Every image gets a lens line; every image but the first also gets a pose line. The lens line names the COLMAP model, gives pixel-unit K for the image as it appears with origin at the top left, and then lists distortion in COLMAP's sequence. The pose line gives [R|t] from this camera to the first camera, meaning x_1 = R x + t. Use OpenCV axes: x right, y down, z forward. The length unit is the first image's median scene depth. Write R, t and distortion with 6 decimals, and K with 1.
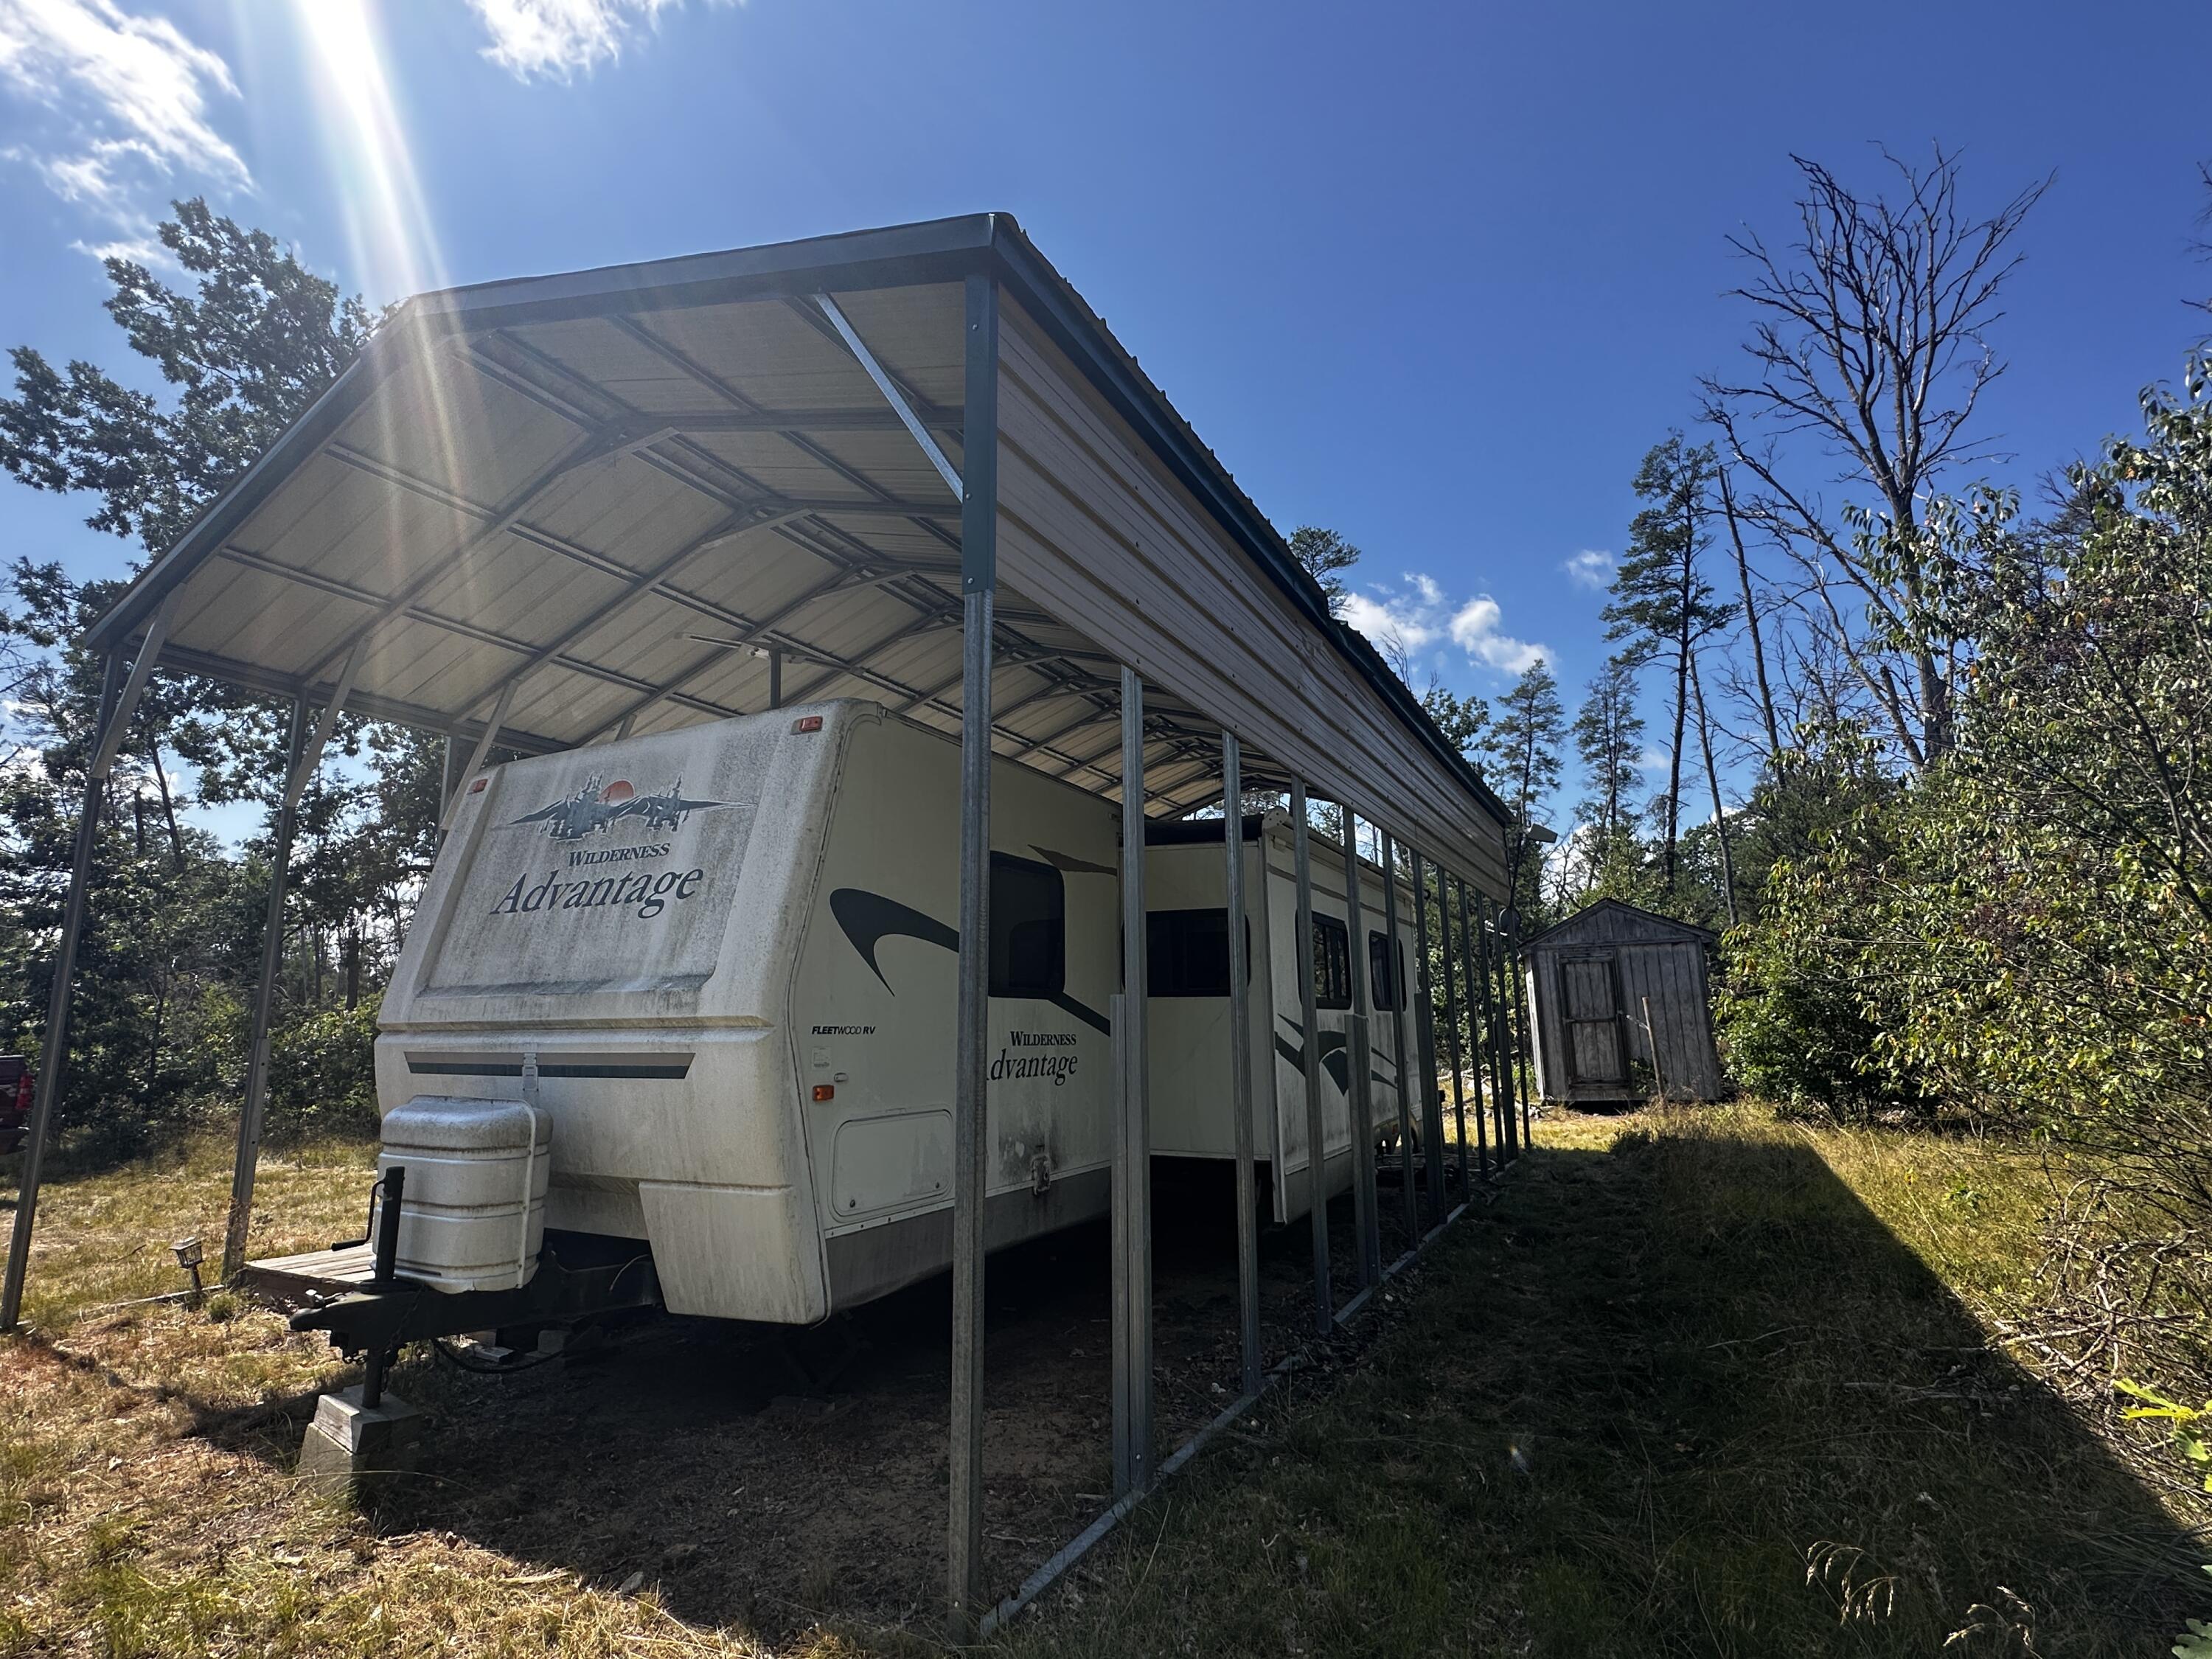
lens RADIAL K [[1041.1, 0, 1113.5], [0, 1041.1, 824.6], [0, 0, 1]] dist [-0.013400, -0.000041]
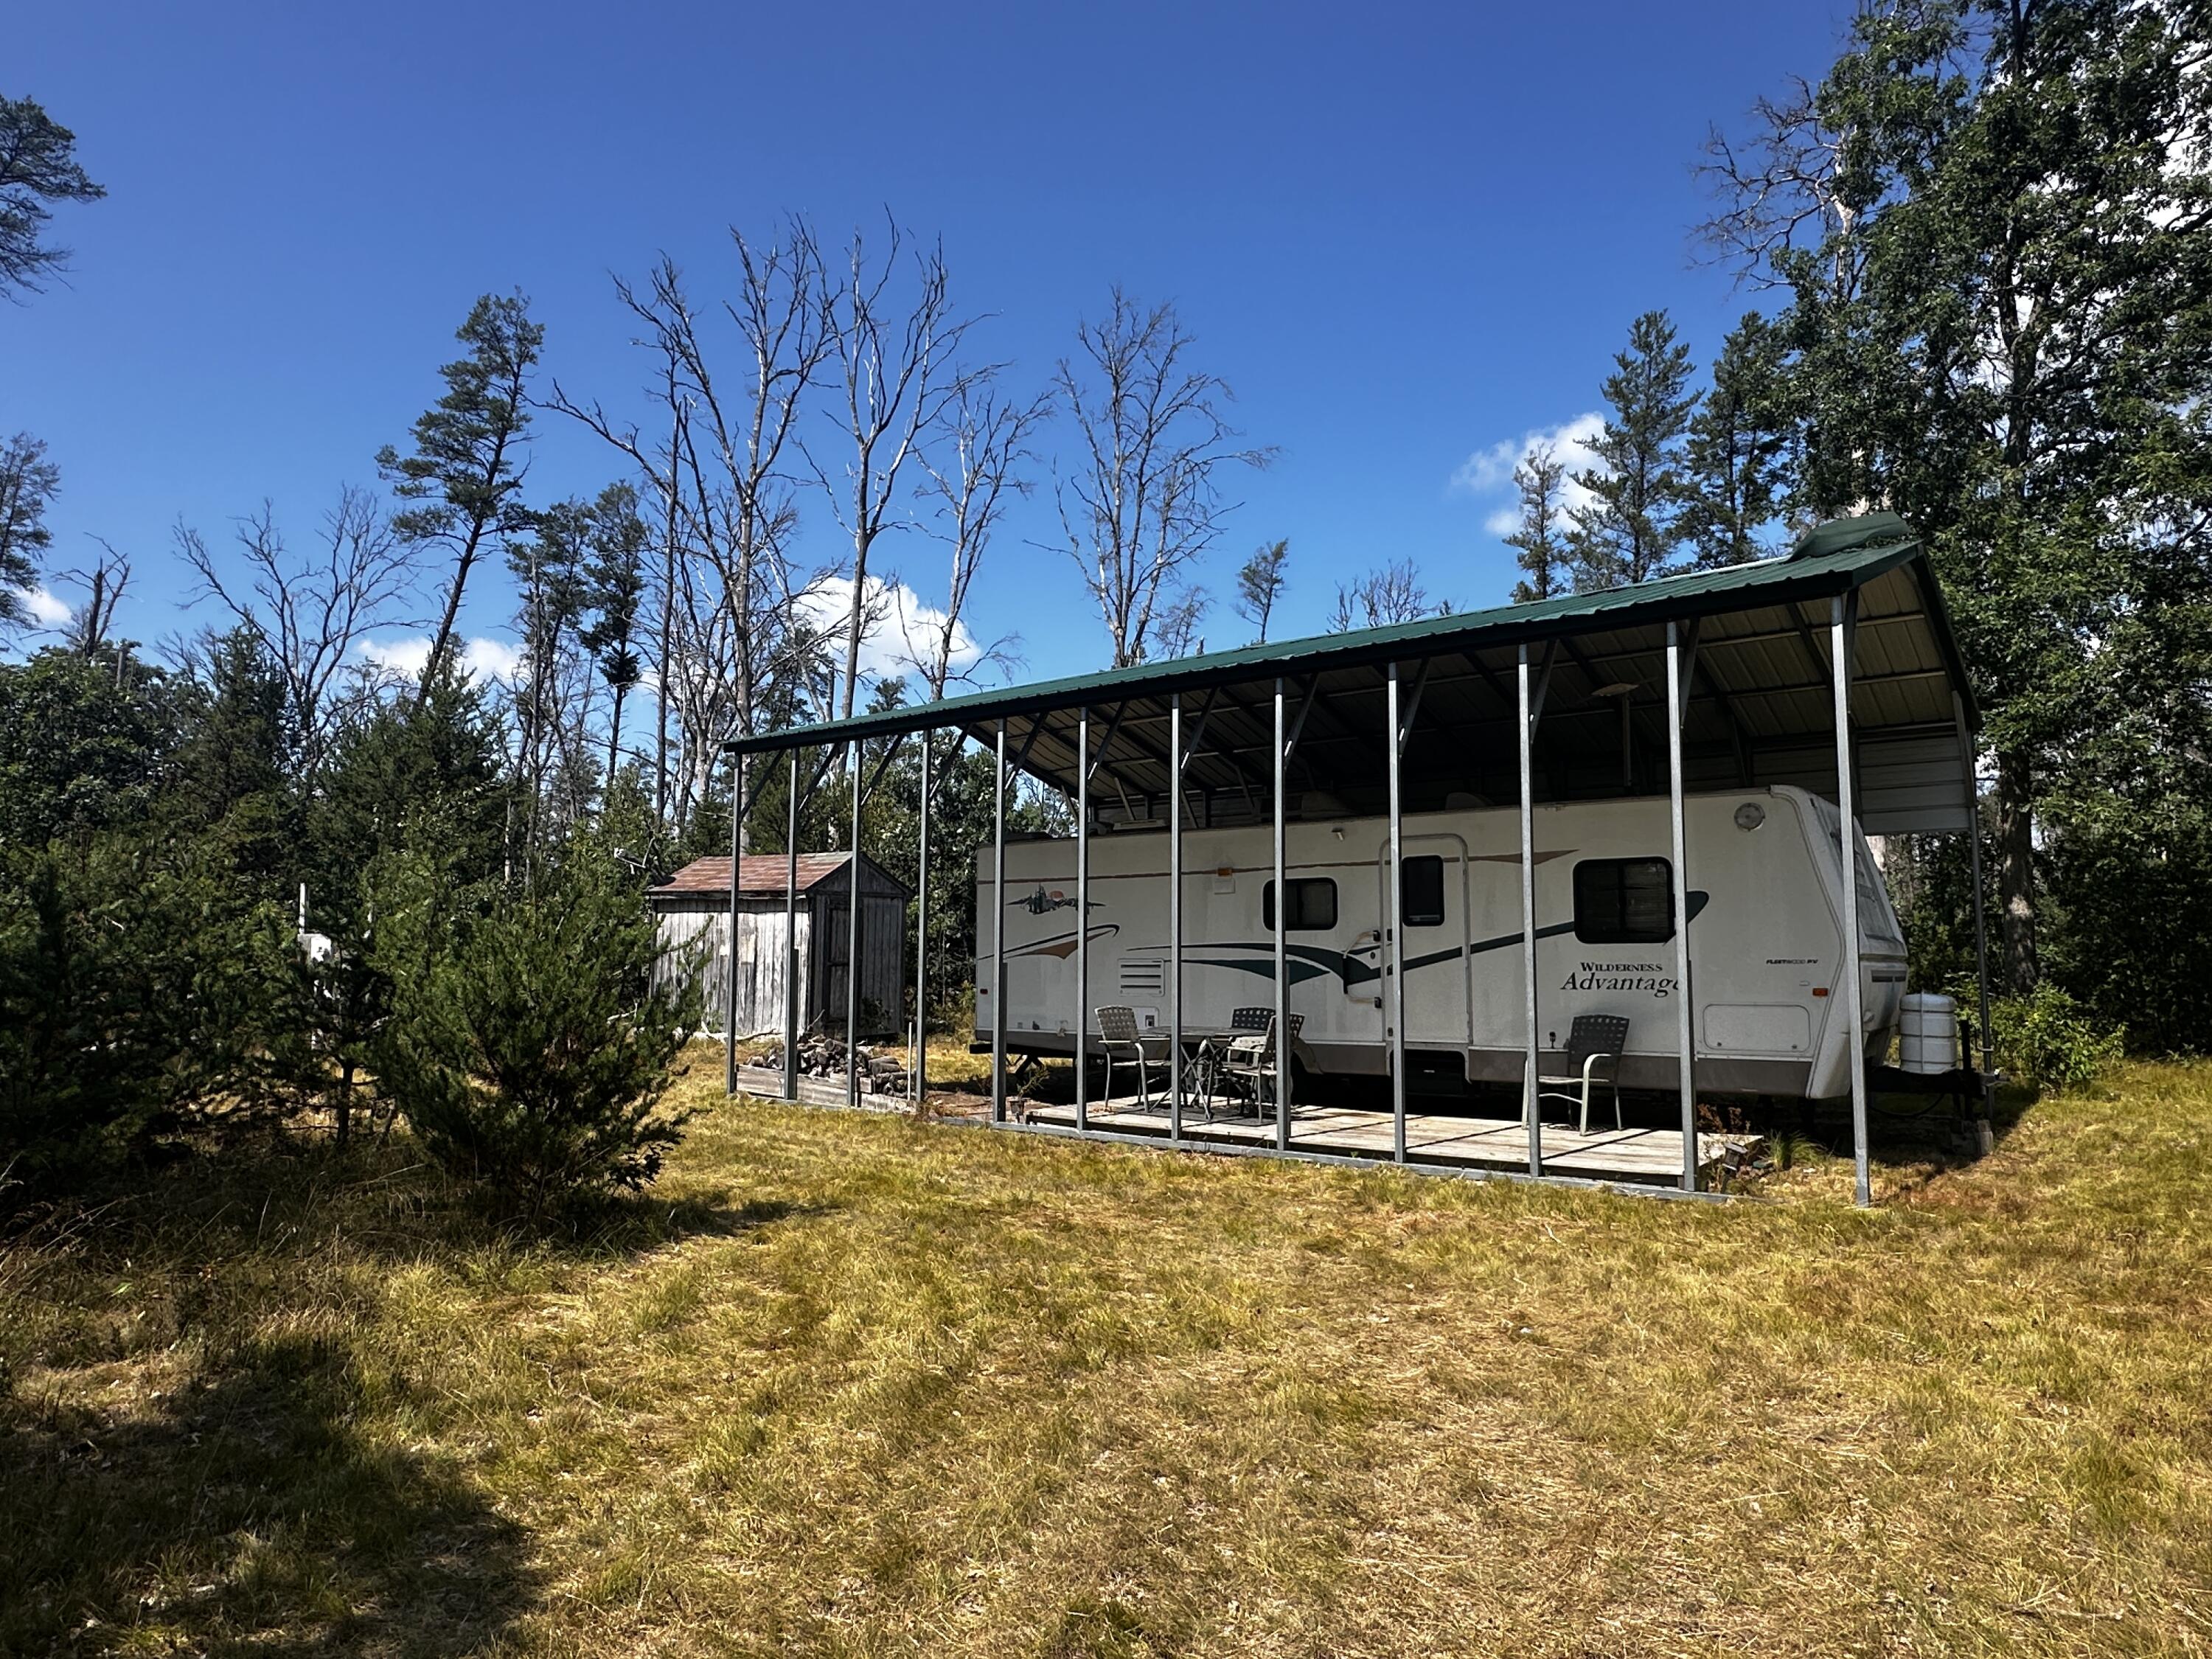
lens RADIAL K [[1350.4, 0, 1080.2], [0, 1350.4, 828.1], [0, 0, 1]] dist [-0.028832, 0.001452]
pose [[0.183868, 0.114055, 0.976312, -0.849741], [-0.192814, 0.978134, -0.077956, 0.112960], [-0.963854, -0.173913, 0.201838, 0.508267]]
